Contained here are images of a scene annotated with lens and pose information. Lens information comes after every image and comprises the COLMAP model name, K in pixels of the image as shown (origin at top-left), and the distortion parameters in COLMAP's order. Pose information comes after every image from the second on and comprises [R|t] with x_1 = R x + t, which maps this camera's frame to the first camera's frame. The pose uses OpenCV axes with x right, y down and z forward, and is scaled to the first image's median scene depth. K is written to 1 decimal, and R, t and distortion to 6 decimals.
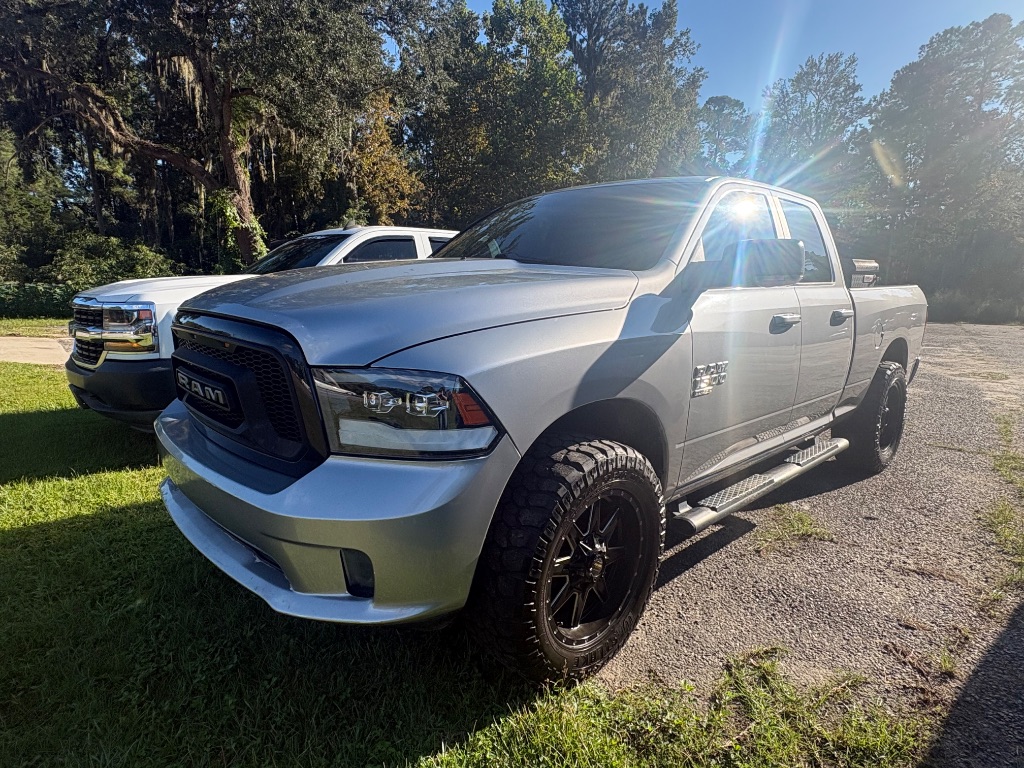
lens RADIAL K [[708.8, 0, 491.3], [0, 708.8, 374.0], [0, 0, 1]] dist [0.009752, -0.002640]
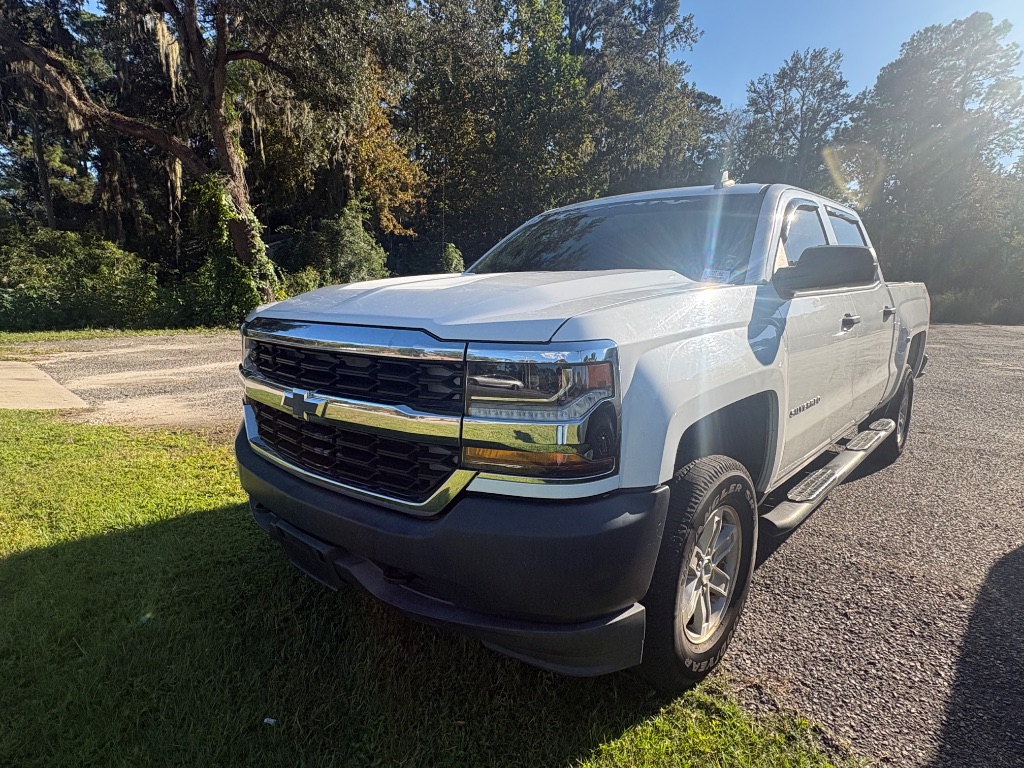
lens RADIAL K [[708.8, 0, 491.3], [0, 708.8, 374.0], [0, 0, 1]] dist [0.009752, -0.002640]
pose [[0.996091, -0.015161, 0.087021, -0.079993], [0.015357, 0.999881, -0.001581, -0.011782], [-0.086987, 0.002911, 0.996205, 0.088933]]
